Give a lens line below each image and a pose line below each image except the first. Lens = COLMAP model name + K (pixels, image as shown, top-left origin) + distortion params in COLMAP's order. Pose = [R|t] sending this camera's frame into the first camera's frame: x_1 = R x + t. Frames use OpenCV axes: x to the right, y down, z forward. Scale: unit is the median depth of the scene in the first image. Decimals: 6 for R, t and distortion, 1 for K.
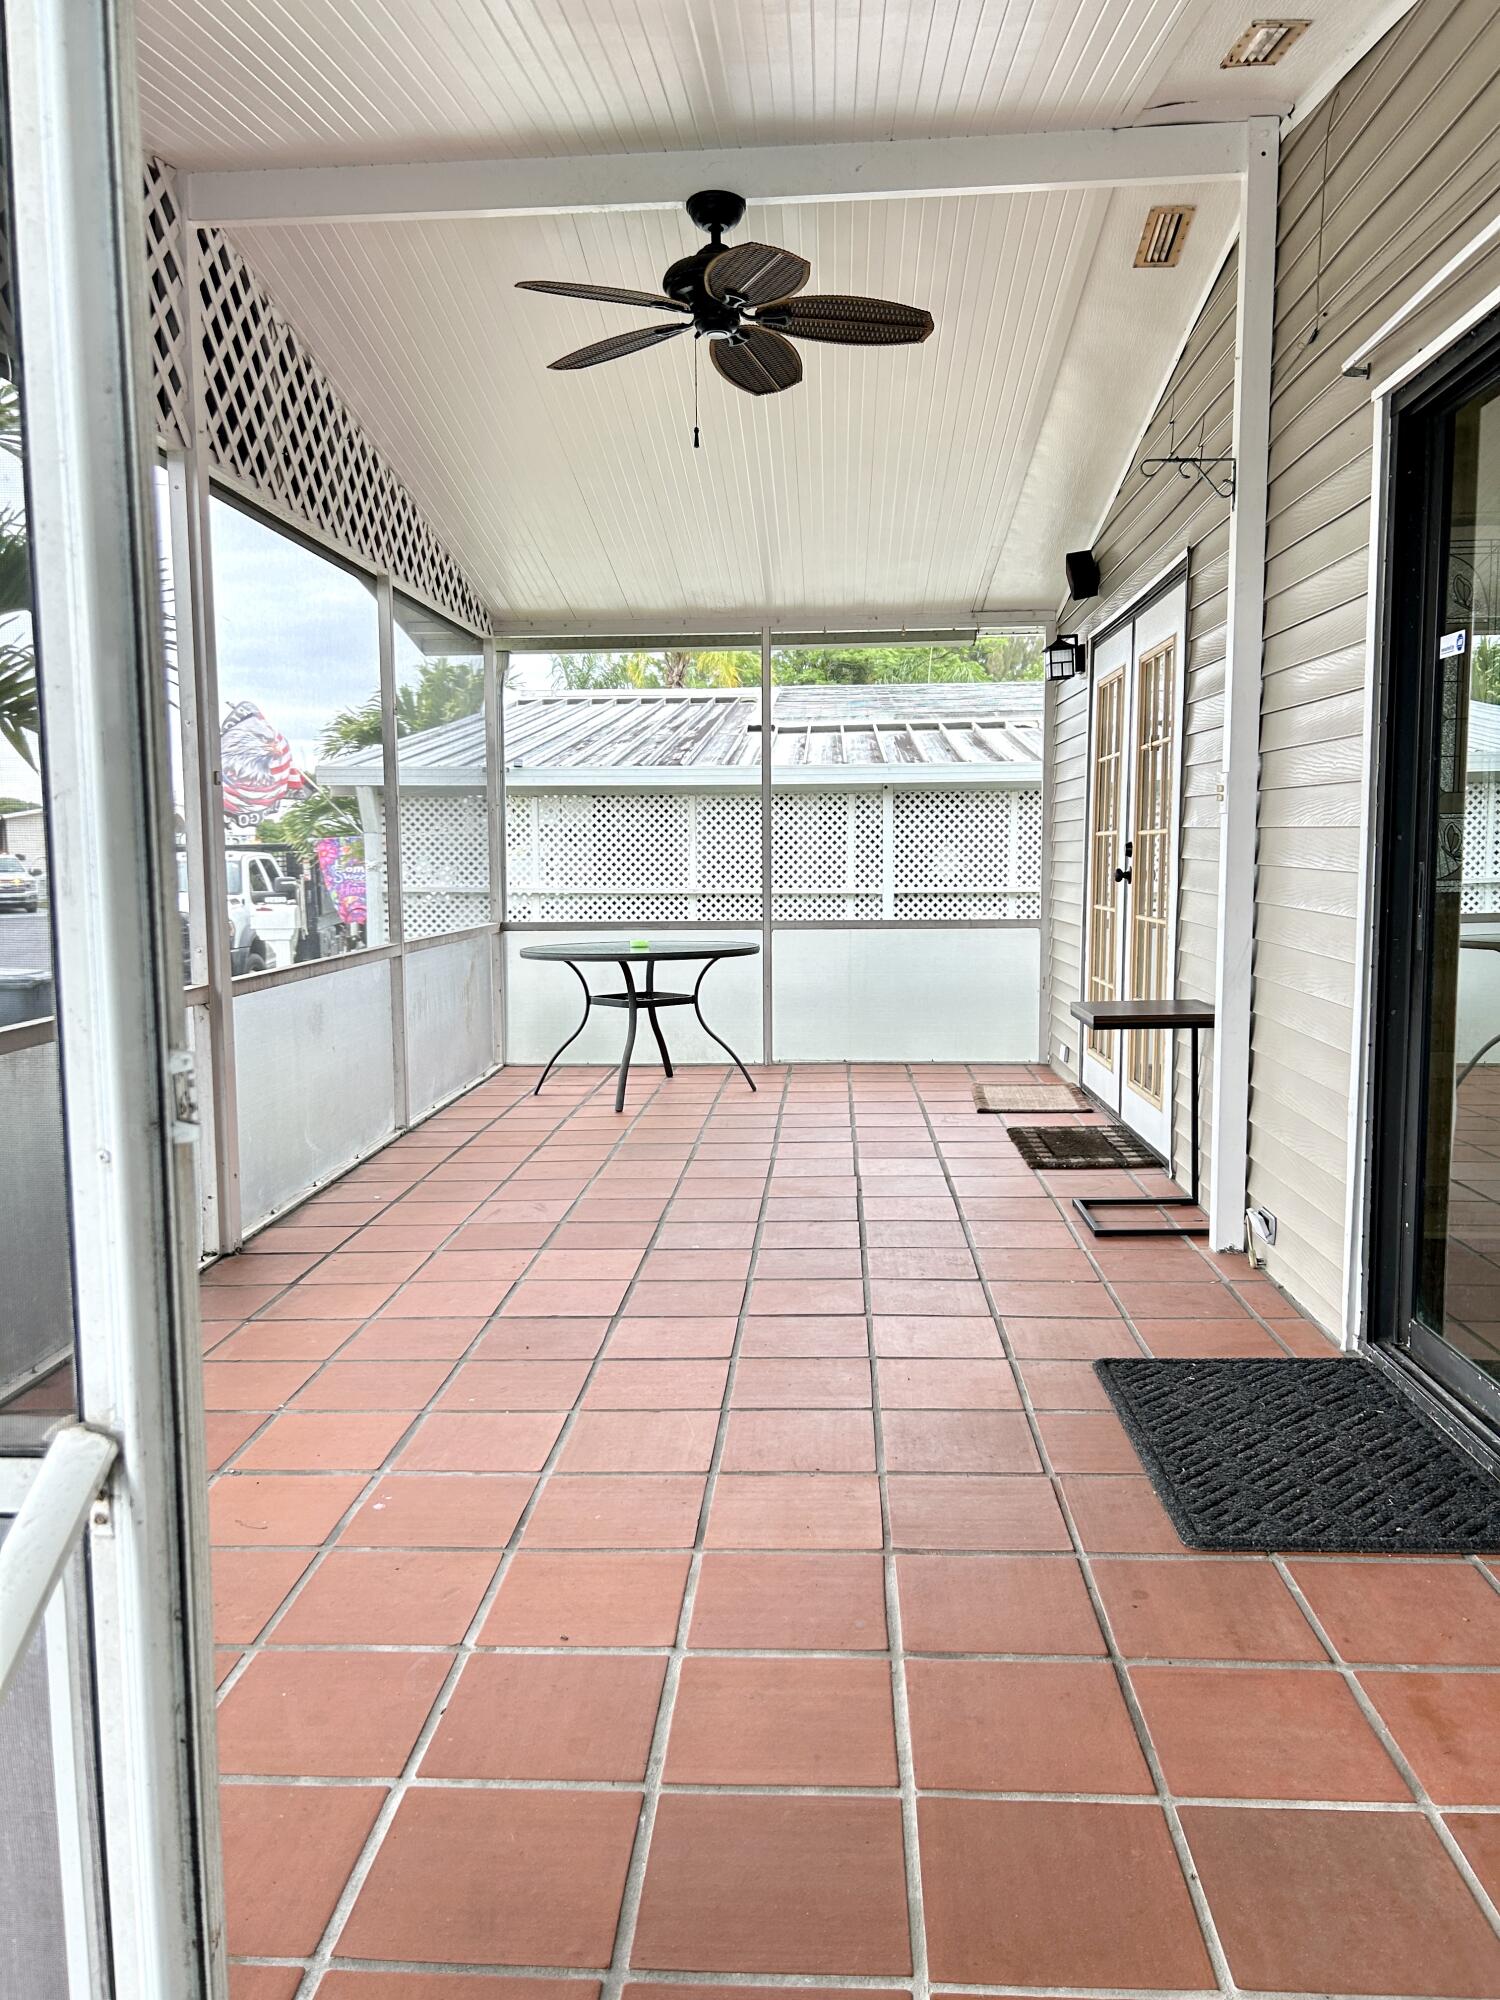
lens RADIAL K [[1510.8, 0, 725.4], [0, 1510.8, 1004.0], [0, 0, 1]] dist [0.059050, -0.074636]
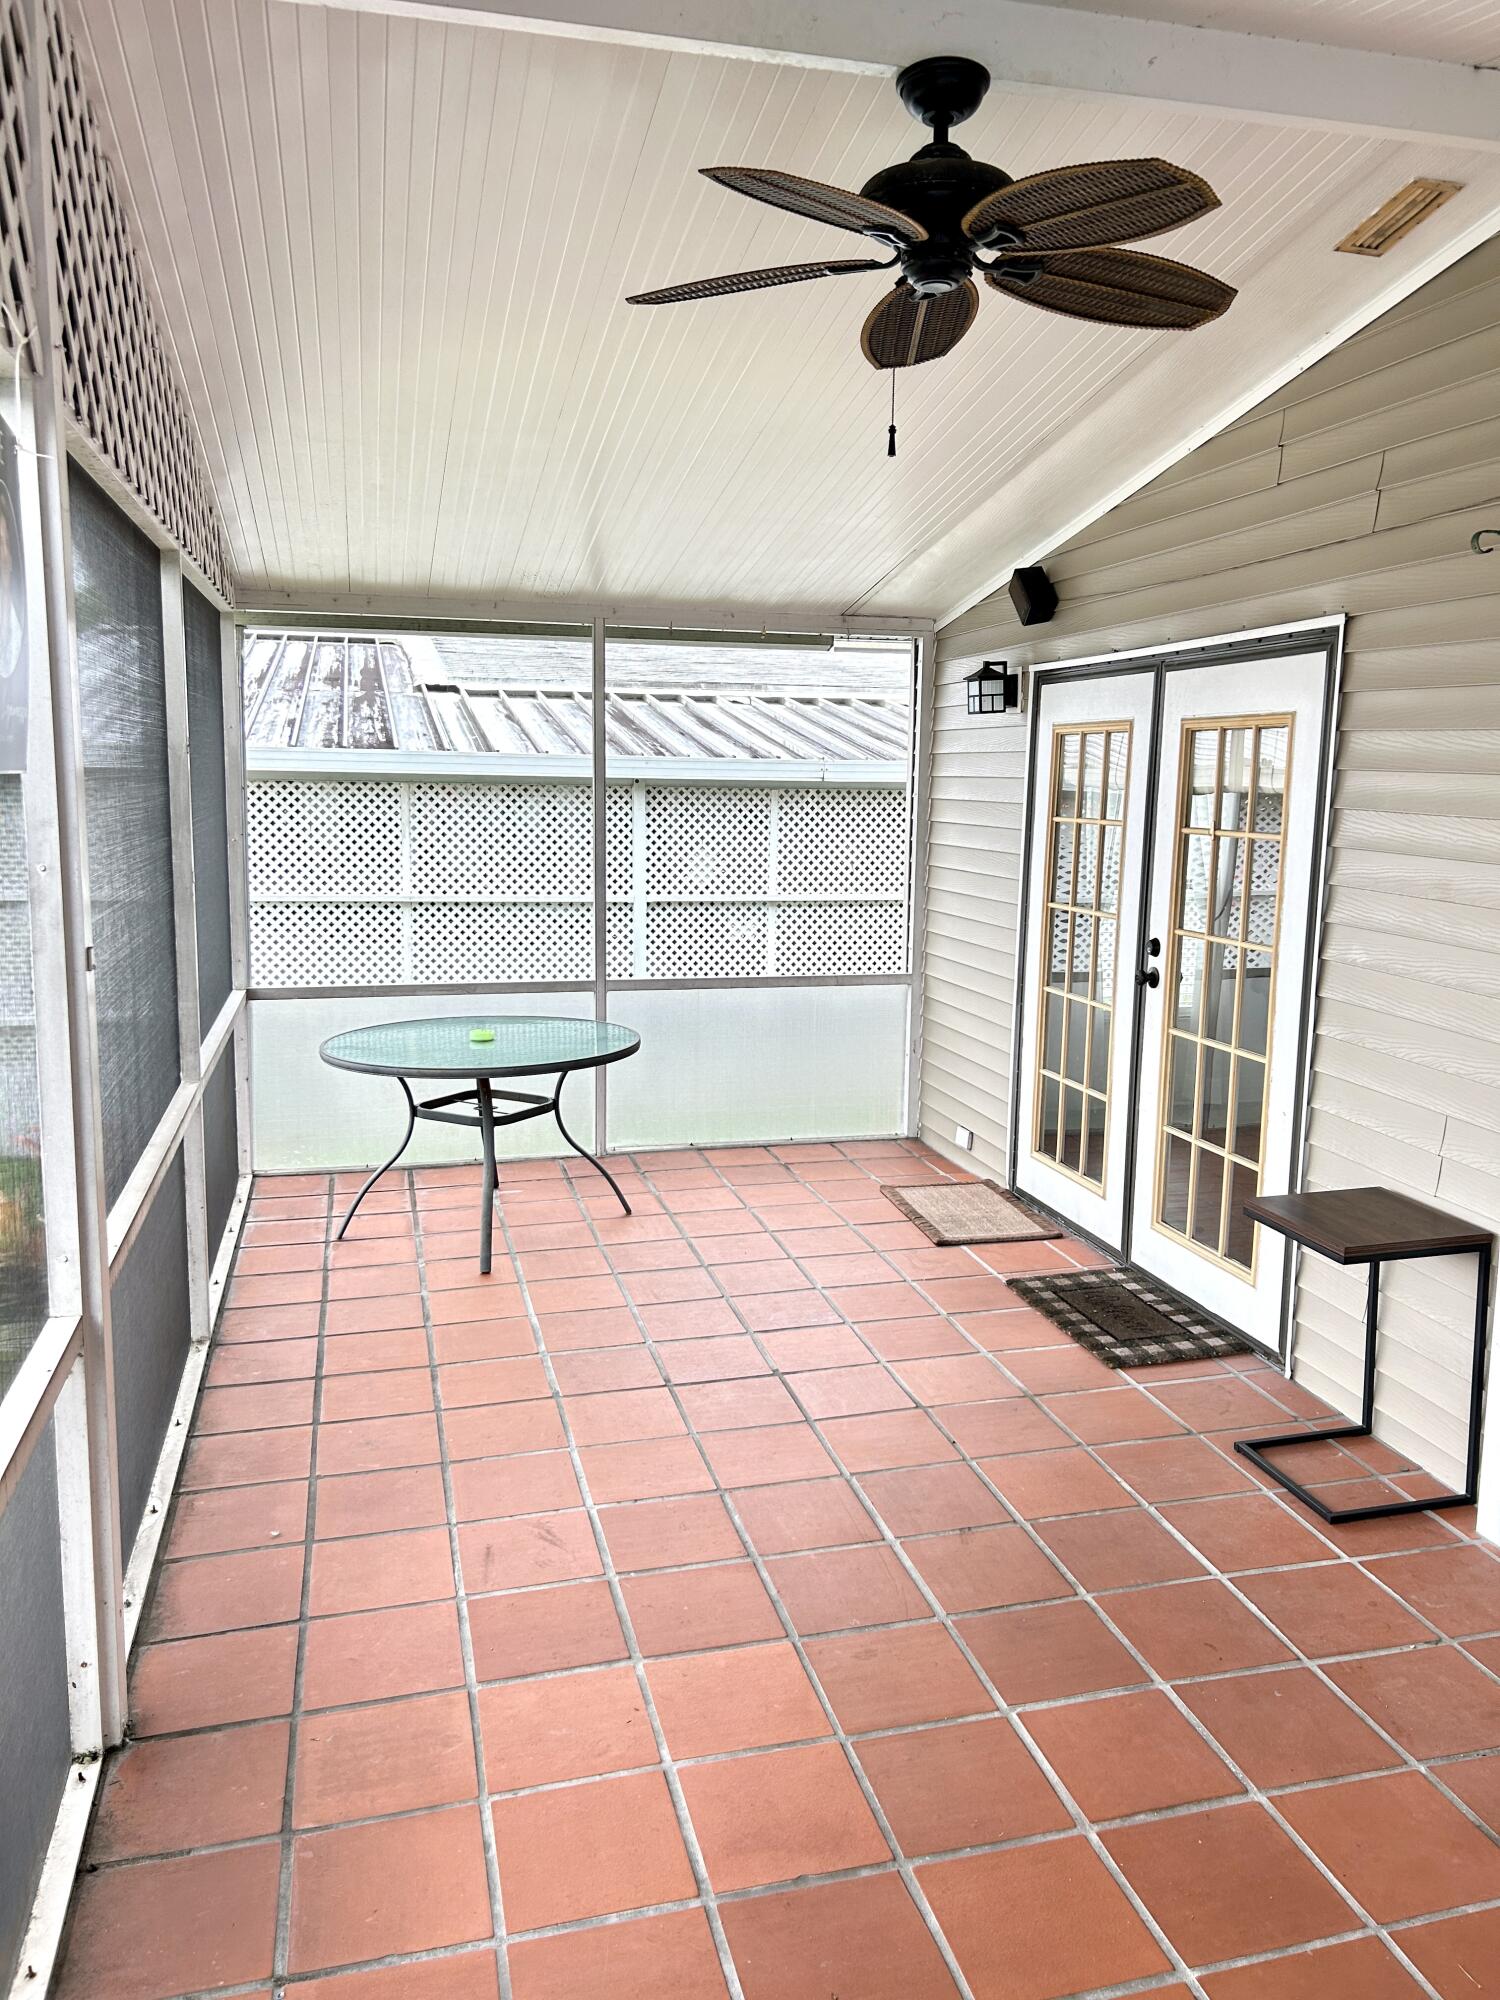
lens RADIAL K [[1522.9, 0, 787.9], [0, 1522.9, 1003.8], [0, 0, 1]] dist [0.062467, -0.092404]
pose [[0.946703, -0.024071, 0.321207, -0.096948], [0.009113, 0.998806, 0.047988, -0.055890], [-0.321979, -0.042503, 0.945792, 0.131418]]
